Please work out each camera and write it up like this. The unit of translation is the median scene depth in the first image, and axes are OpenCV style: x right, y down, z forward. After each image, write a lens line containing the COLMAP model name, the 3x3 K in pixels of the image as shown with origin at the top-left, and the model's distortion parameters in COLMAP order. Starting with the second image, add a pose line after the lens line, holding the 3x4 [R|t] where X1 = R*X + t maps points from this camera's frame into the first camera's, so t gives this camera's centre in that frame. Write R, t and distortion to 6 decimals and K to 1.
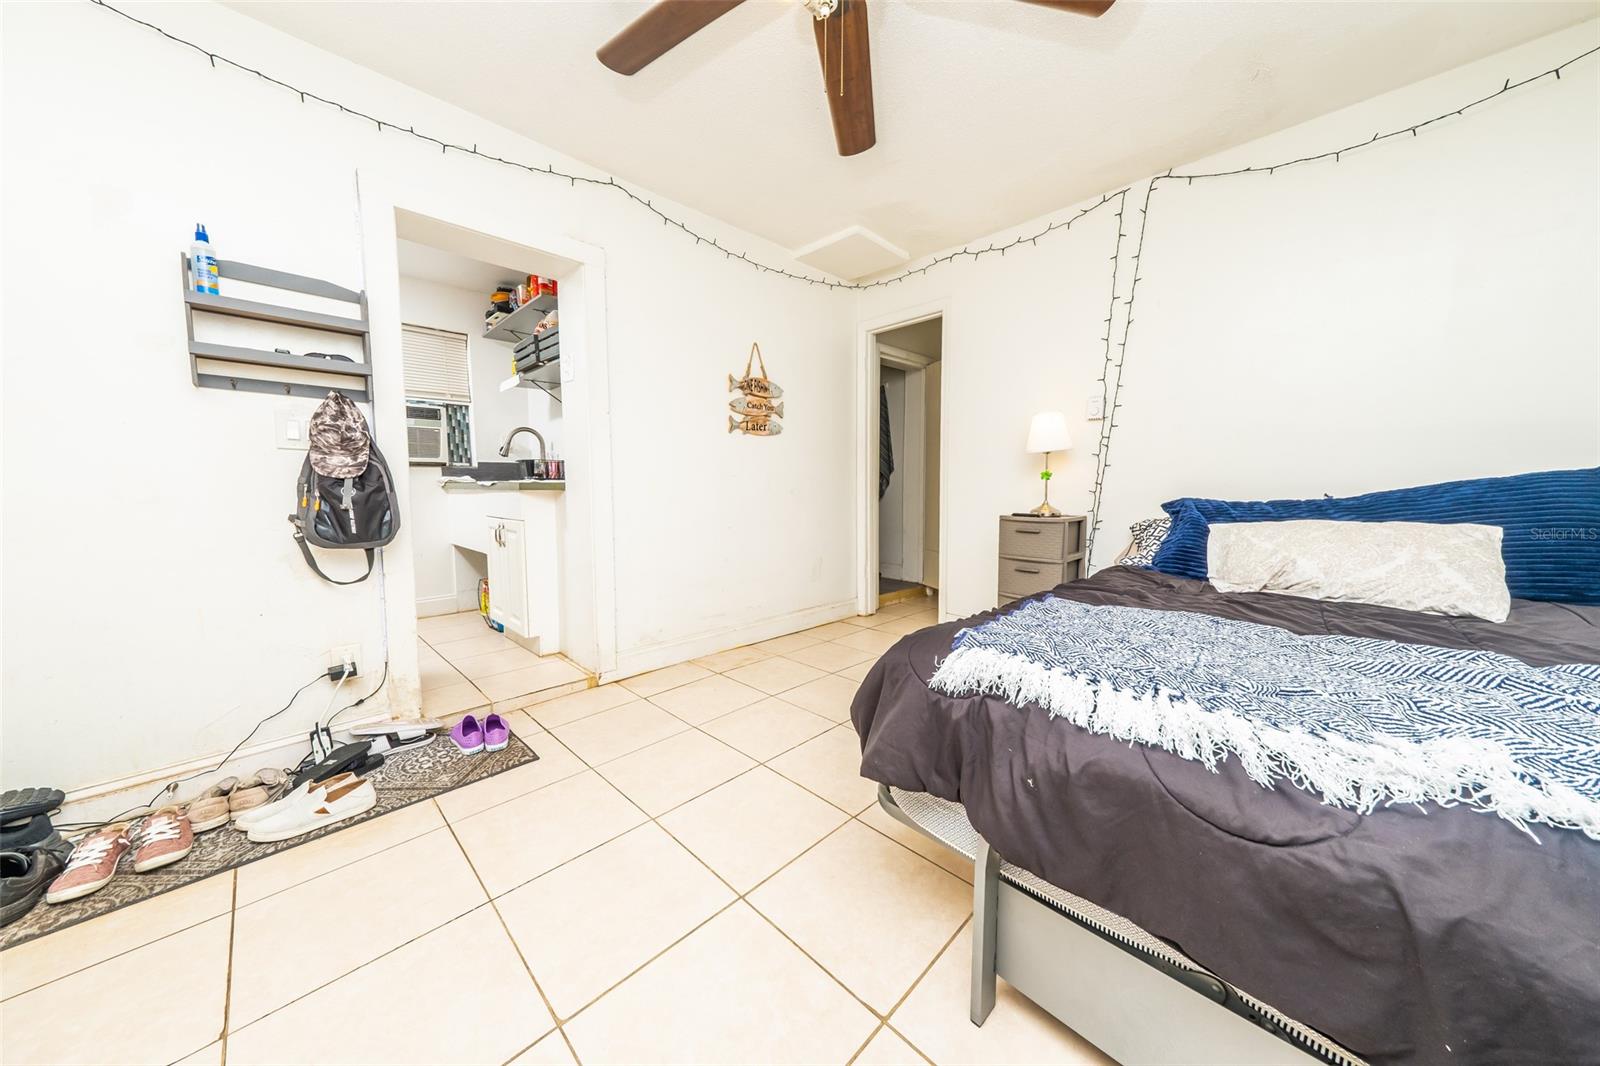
lens RADIAL K [[533.3, 0, 806.8], [0, 533.3, 523.7], [0, 0, 1]] dist [0.019170, -0.002301]
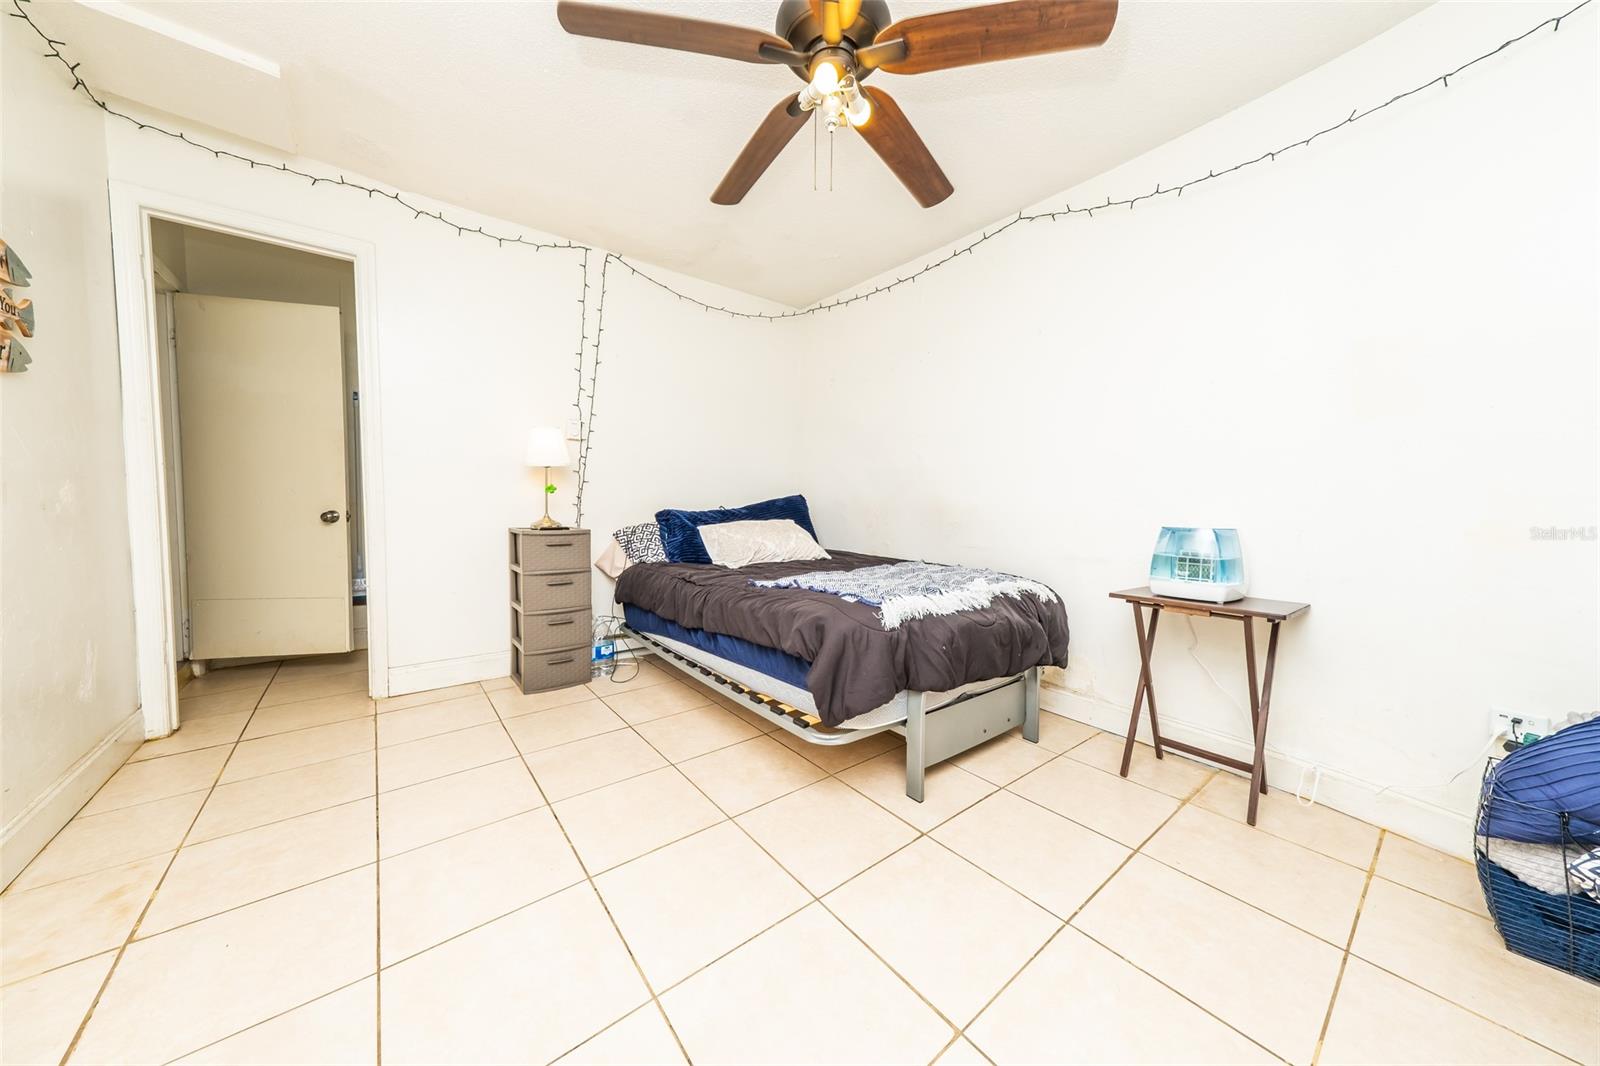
lens RADIAL K [[539.3, 0, 808.2], [0, 539.3, 521.6], [0, 0, 1]] dist [0.048118, -0.005915]
pose [[0.118551, -0.037114, 0.992254, -0.556967], [0.060862, 0.997694, 0.030046, -0.031118], [-0.991081, 0.056828, 0.120537, 0.411615]]
